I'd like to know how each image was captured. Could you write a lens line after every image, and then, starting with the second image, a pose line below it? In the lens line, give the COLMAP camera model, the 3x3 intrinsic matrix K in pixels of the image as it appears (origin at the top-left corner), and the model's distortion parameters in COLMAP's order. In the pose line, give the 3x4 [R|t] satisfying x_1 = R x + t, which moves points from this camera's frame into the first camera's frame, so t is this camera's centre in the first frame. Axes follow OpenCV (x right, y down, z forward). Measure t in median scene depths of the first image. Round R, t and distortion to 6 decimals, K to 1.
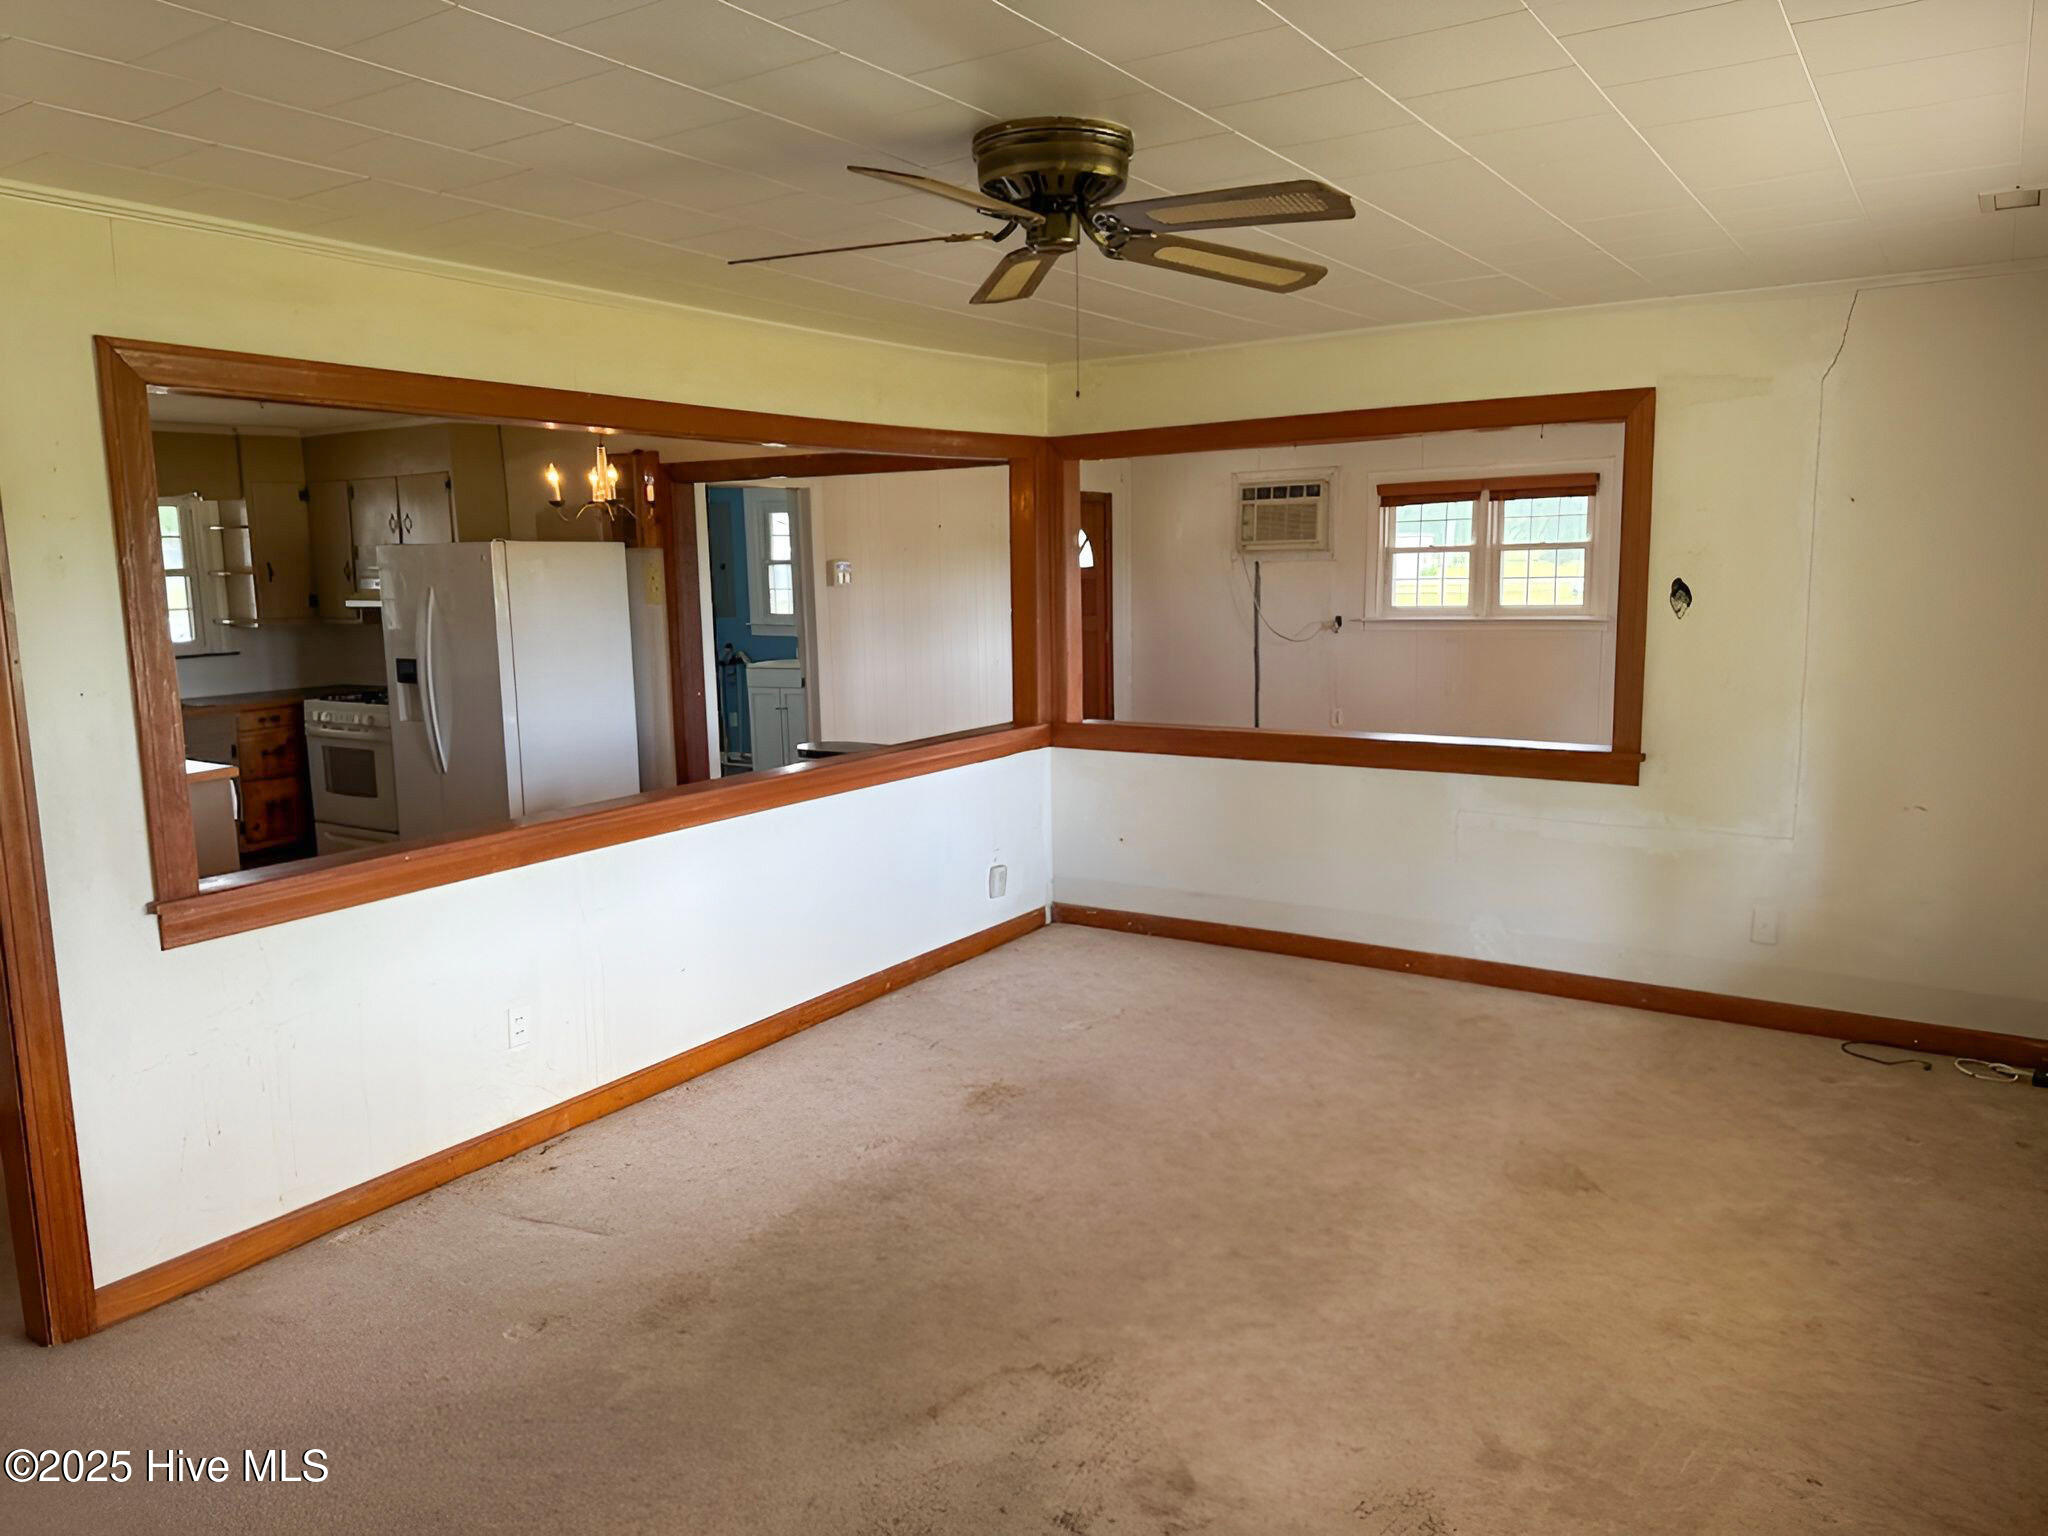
lens RADIAL K [[1432.1, 0, 1033.9], [0, 1432.1, 771.0], [0, 0, 1]] dist [0.050963, -0.057643]
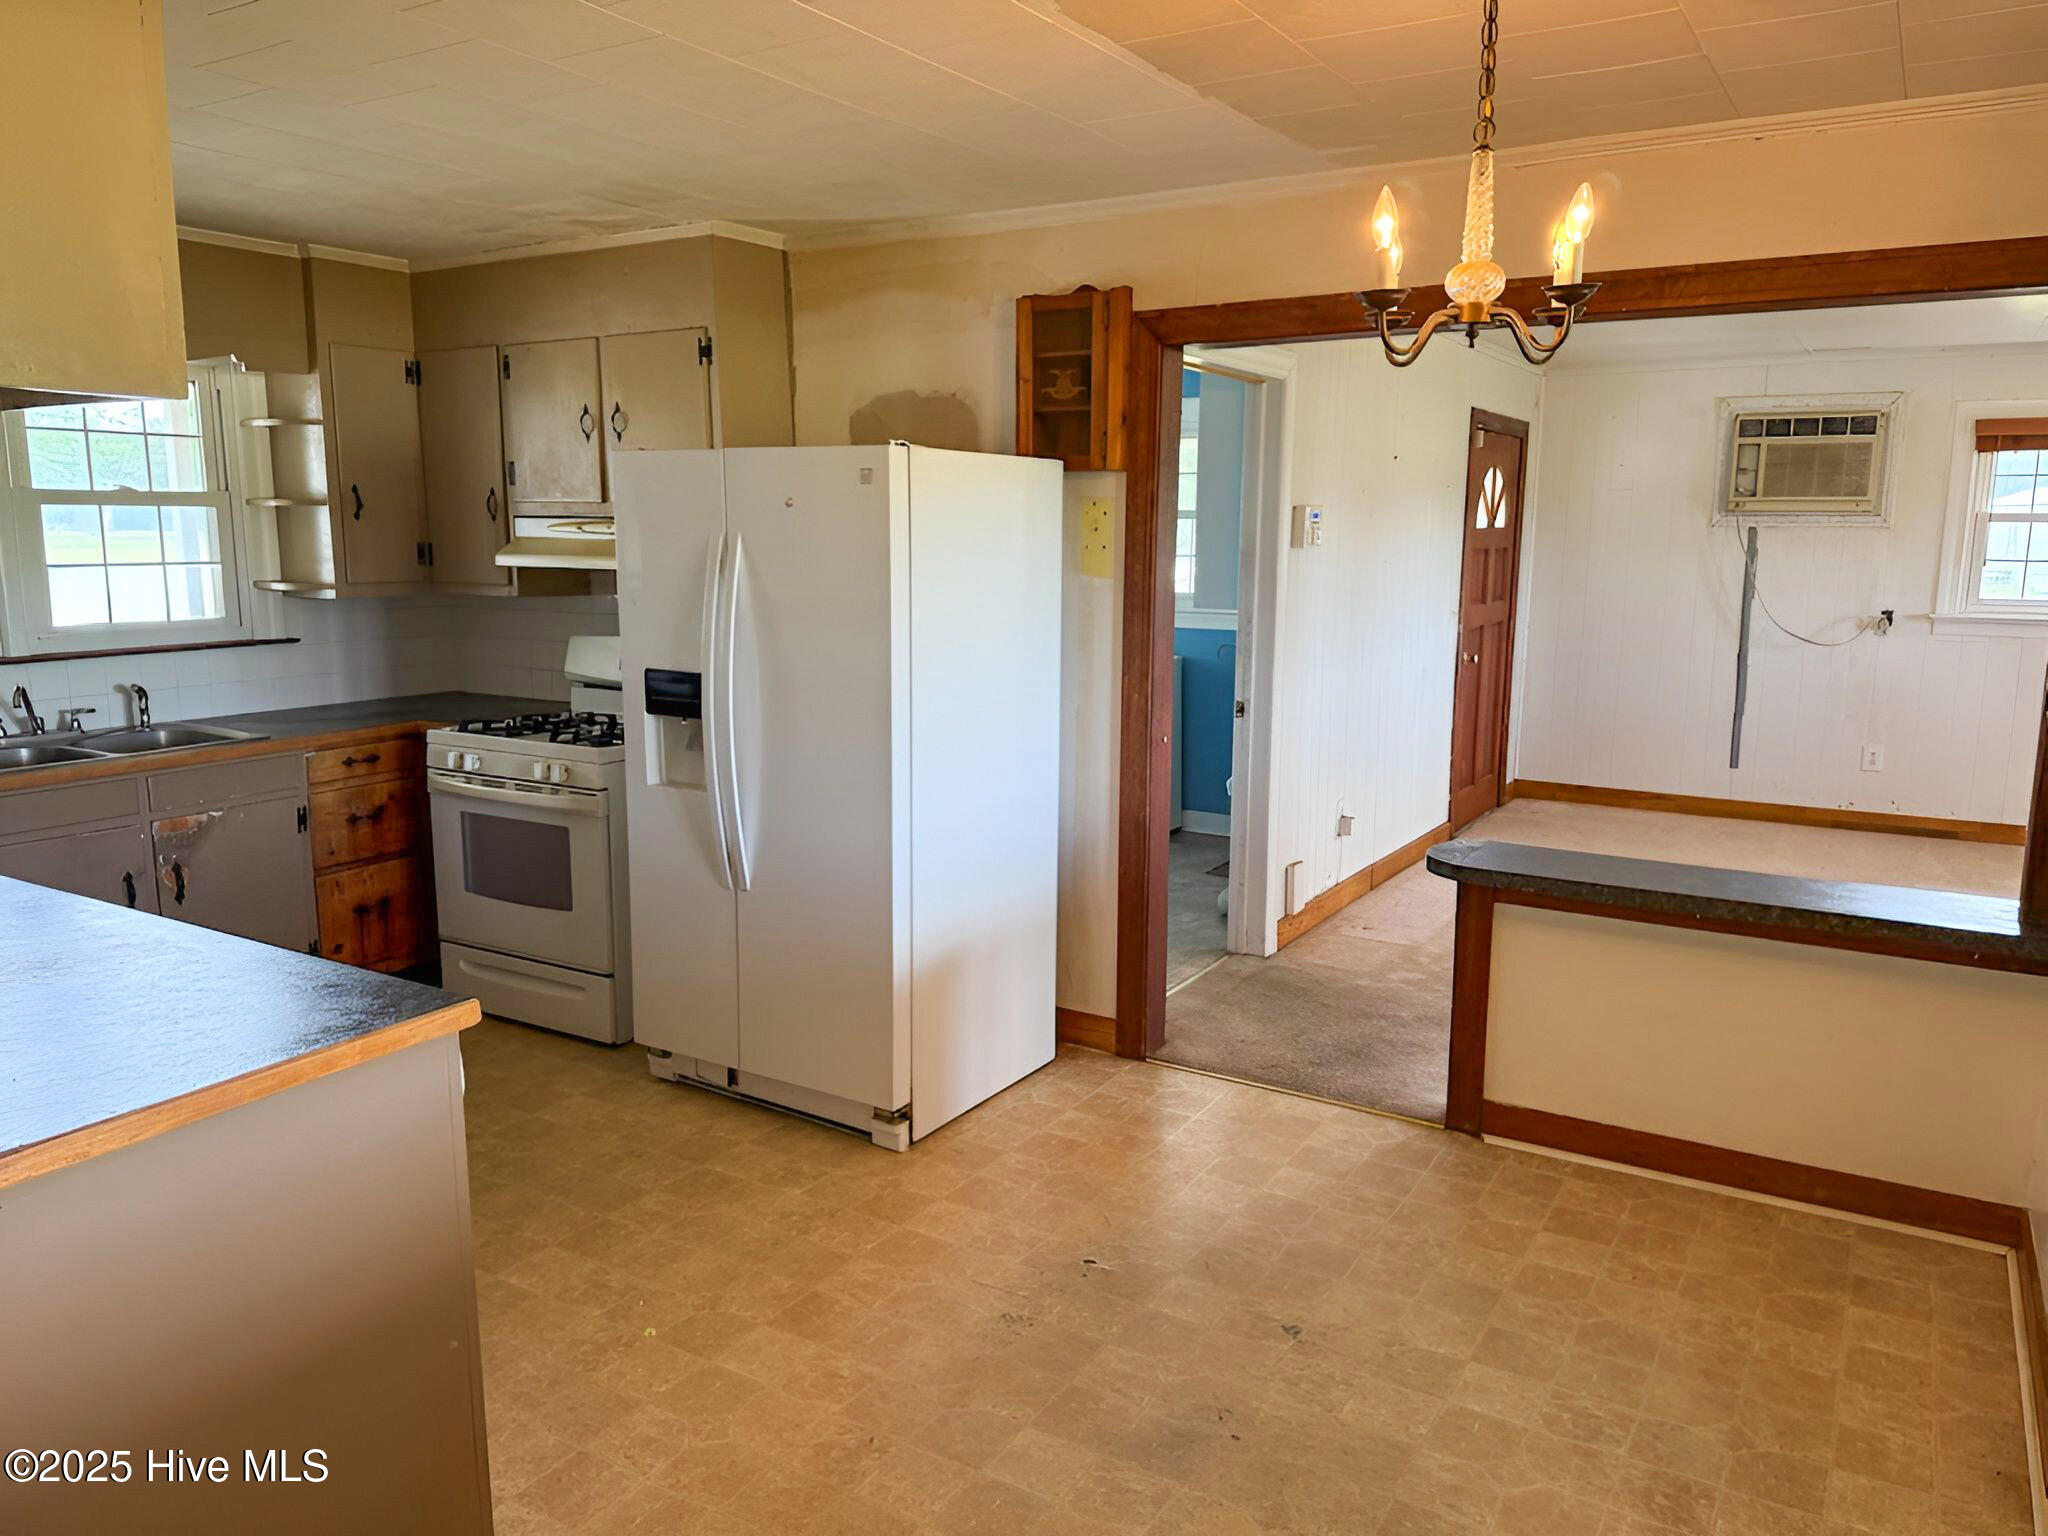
lens RADIAL K [[1432.1, 0, 1026.5], [0, 1432.1, 768.8], [0, 0, 1]] dist [0.050963, -0.057643]
pose [[0.999080, 0.019012, 0.038438, -0.284130], [-0.019742, 0.999630, 0.018700, -0.047482], [-0.038068, -0.019442, 0.999086, 0.414623]]
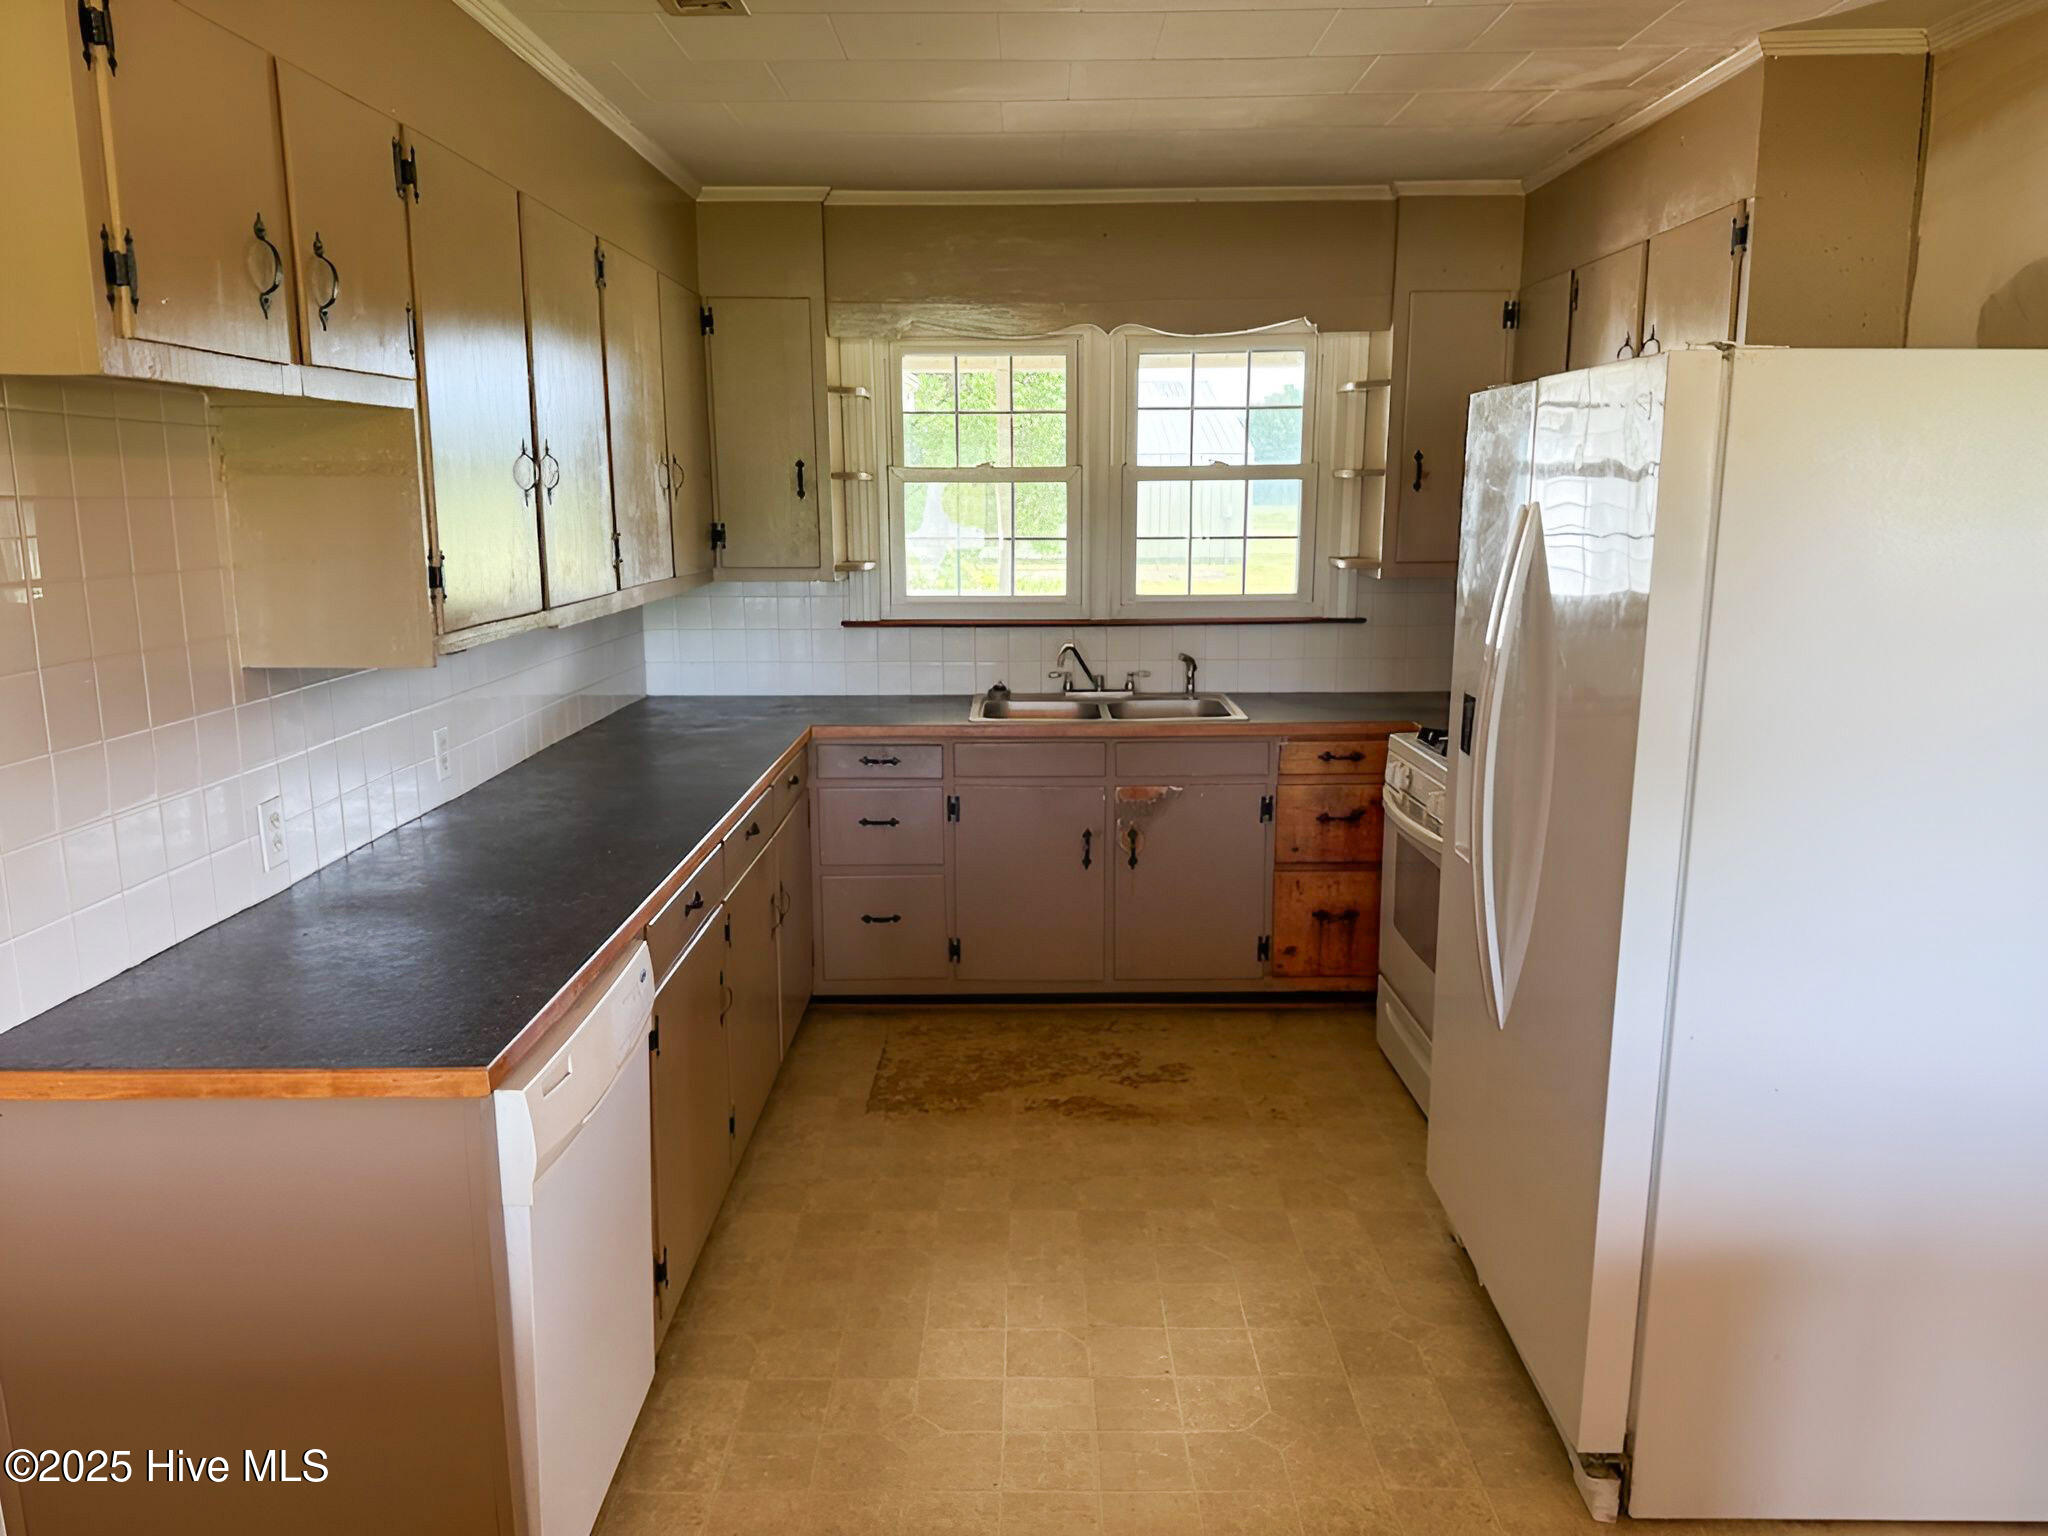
lens RADIAL K [[1432.1, 0, 1026.2], [0, 1432.1, 779.5], [0, 0, 1]] dist [0.050963, -0.057643]
pose [[0.540802, 0.186446, -0.820226, -0.162394], [-0.132590, 0.981830, 0.135758, -0.081657], [0.830634, 0.035336, 0.555696, 0.609004]]
